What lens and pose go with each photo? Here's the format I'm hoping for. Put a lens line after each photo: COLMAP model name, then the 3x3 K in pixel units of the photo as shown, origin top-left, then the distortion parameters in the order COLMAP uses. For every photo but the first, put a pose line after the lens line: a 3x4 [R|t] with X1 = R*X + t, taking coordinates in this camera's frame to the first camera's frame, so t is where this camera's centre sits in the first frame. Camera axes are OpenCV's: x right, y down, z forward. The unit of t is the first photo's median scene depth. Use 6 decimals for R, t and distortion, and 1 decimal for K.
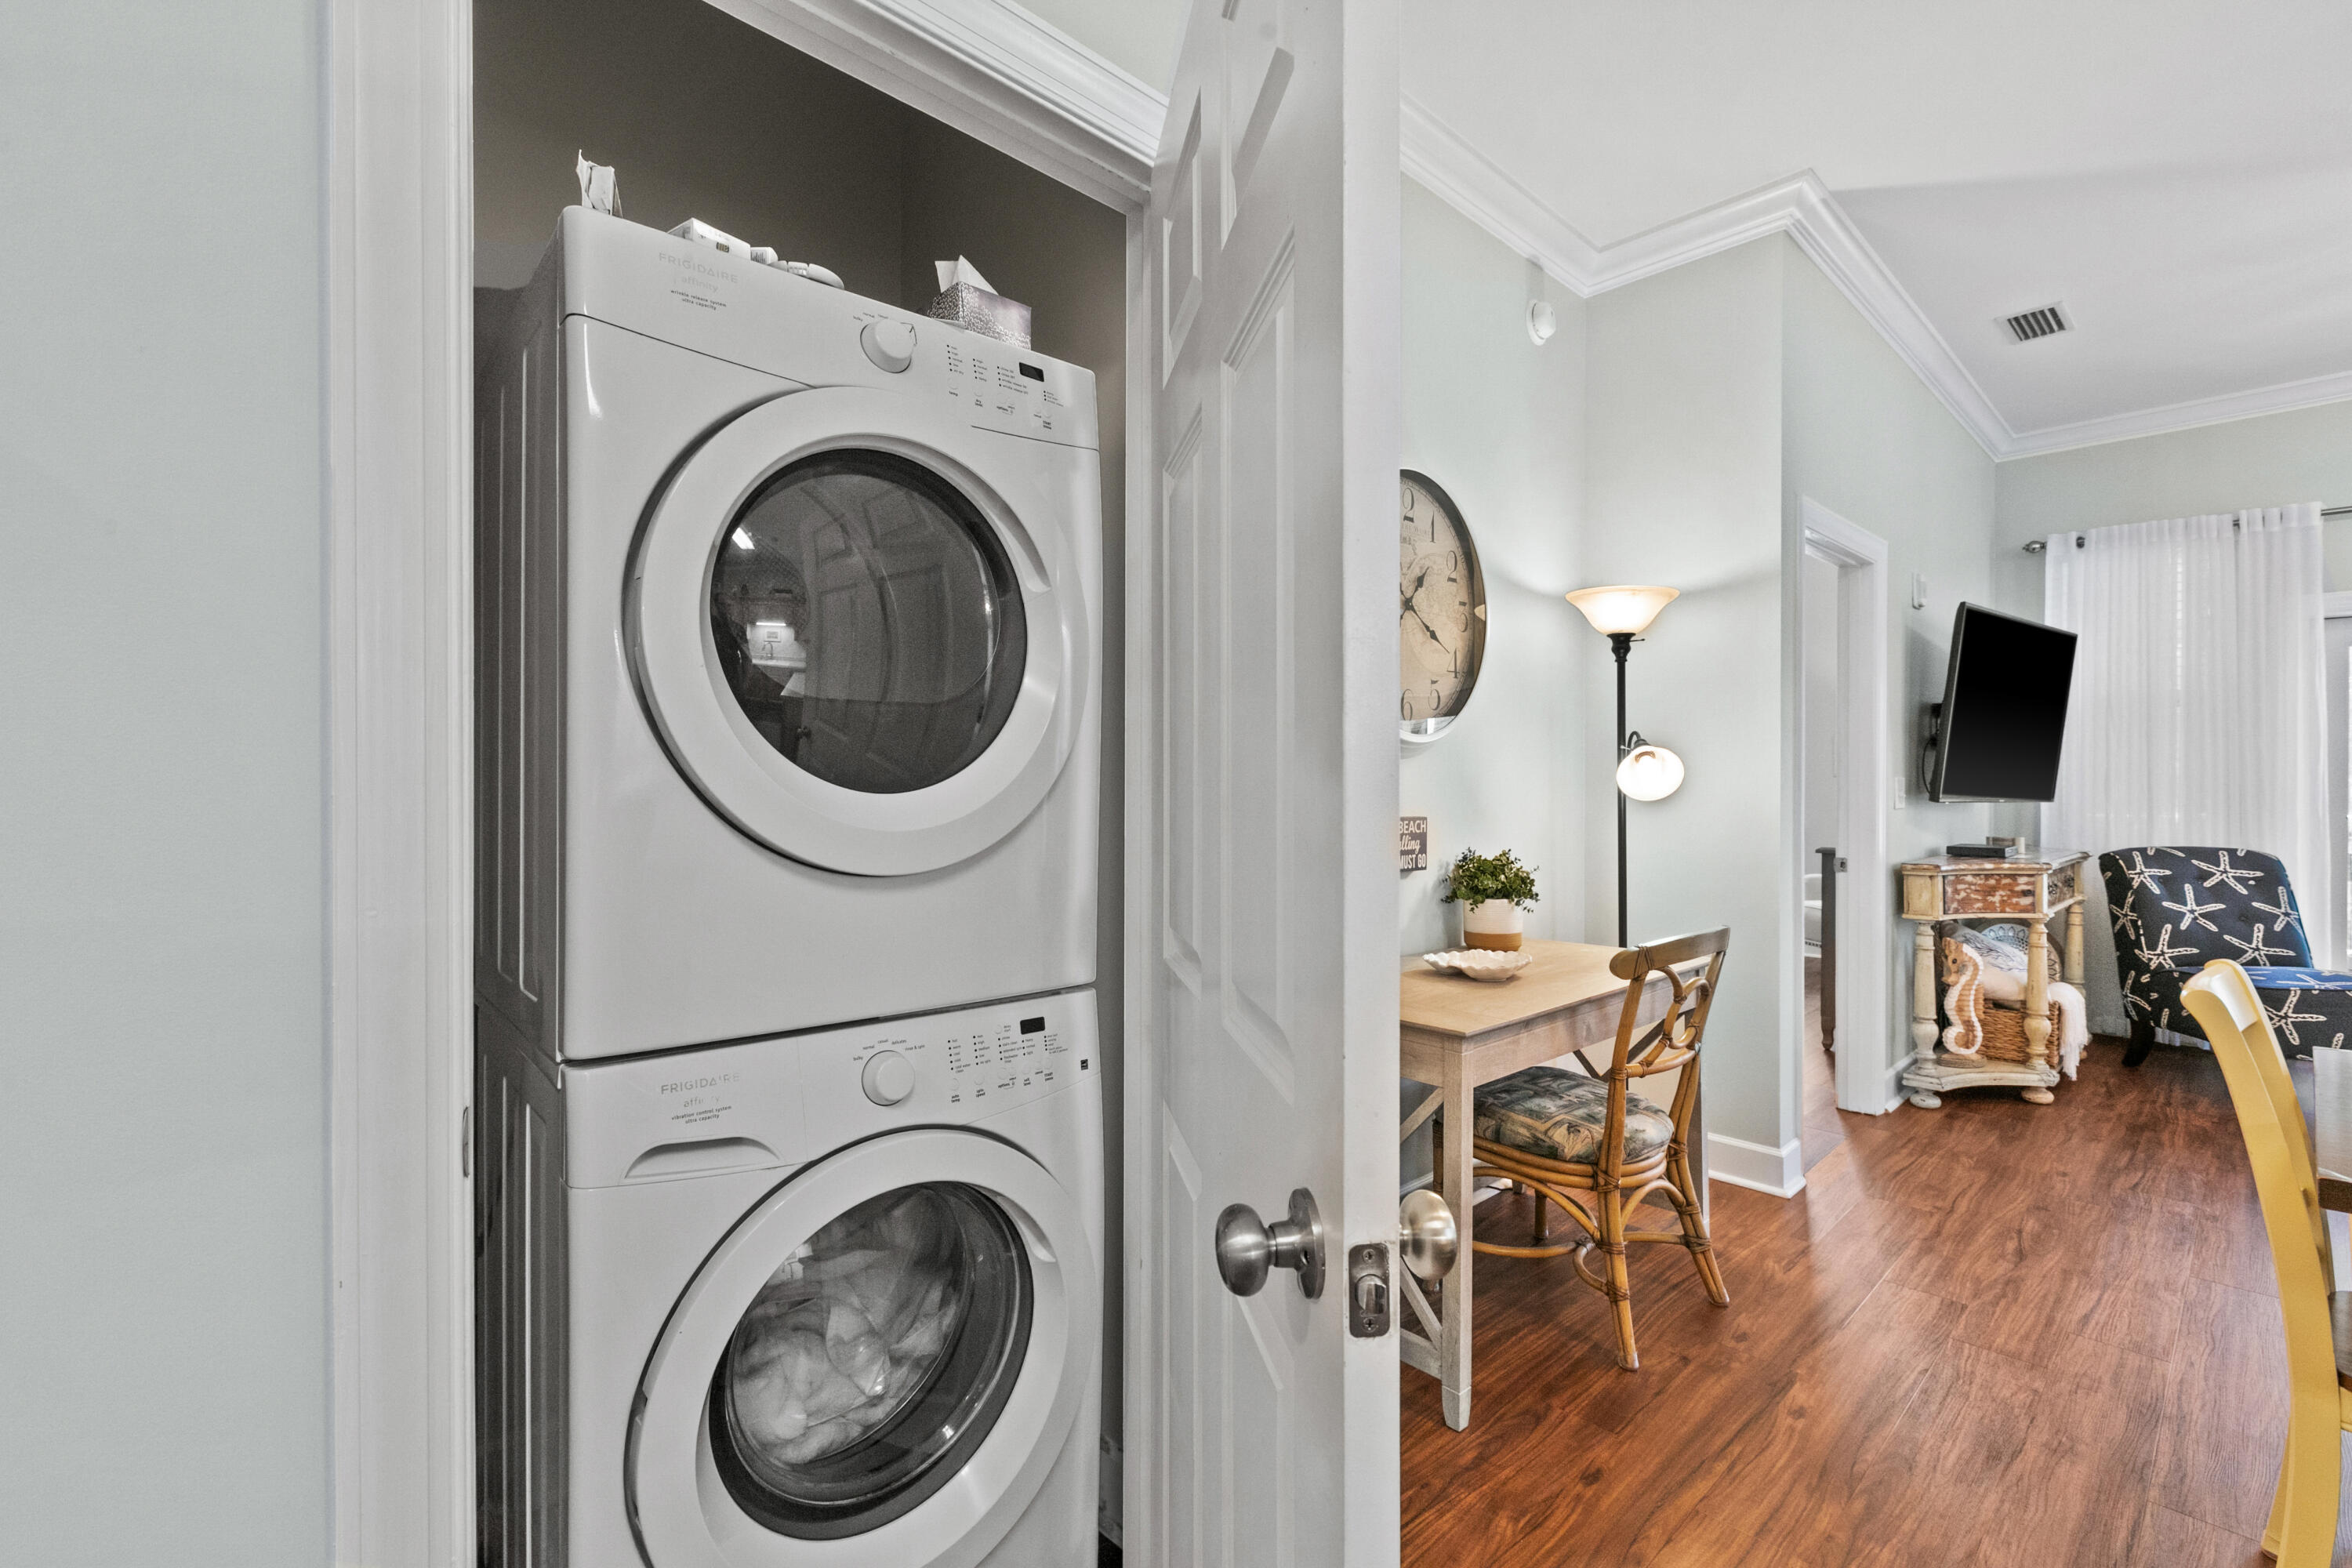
lens RADIAL K [[1055.0, 0, 1176.0], [0, 1055.0, 784.0], [0, 0, 1]] dist [-0.000530, -0.000939]
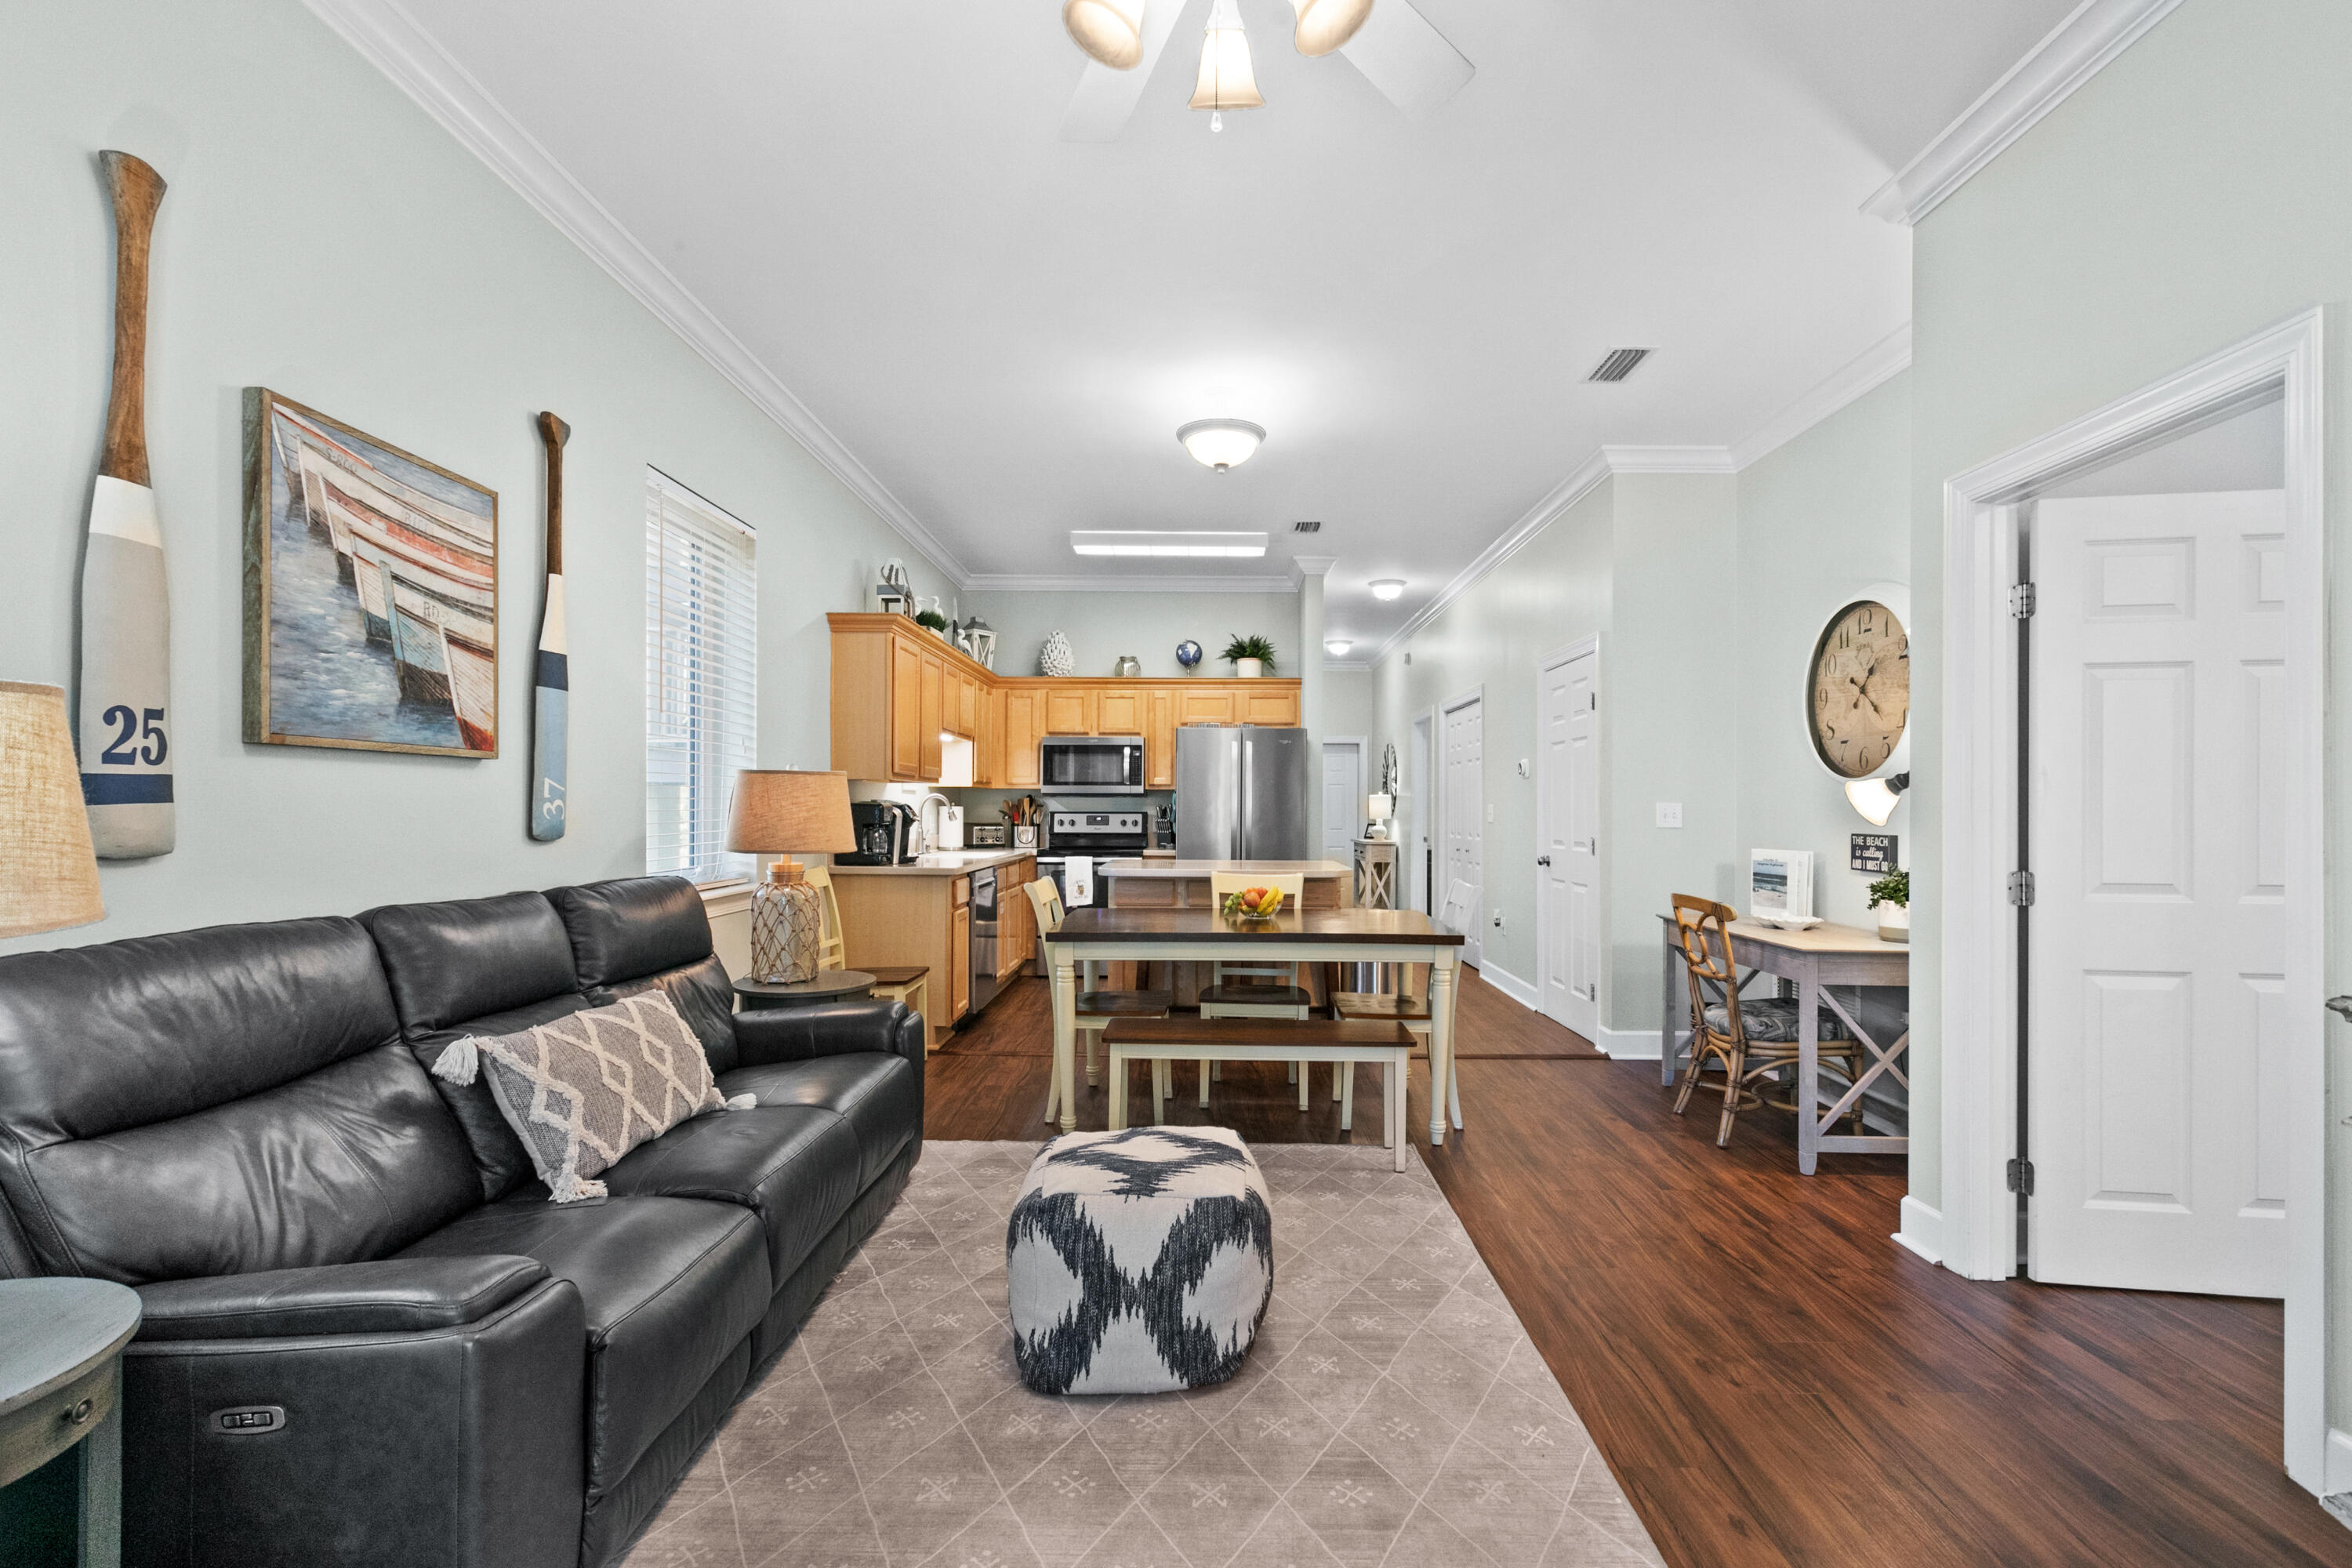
lens RADIAL K [[1098.5, 0, 1190.2], [0, 1098.5, 809.8], [0, 0, 1]] dist [0.000980, 0.000326]
pose [[-0.693872, -0.003574, -0.720090, 1.363900], [-0.005510, 0.999985, 0.000346, 0.001583], [0.720077, 0.004207, -0.693881, 0.956343]]
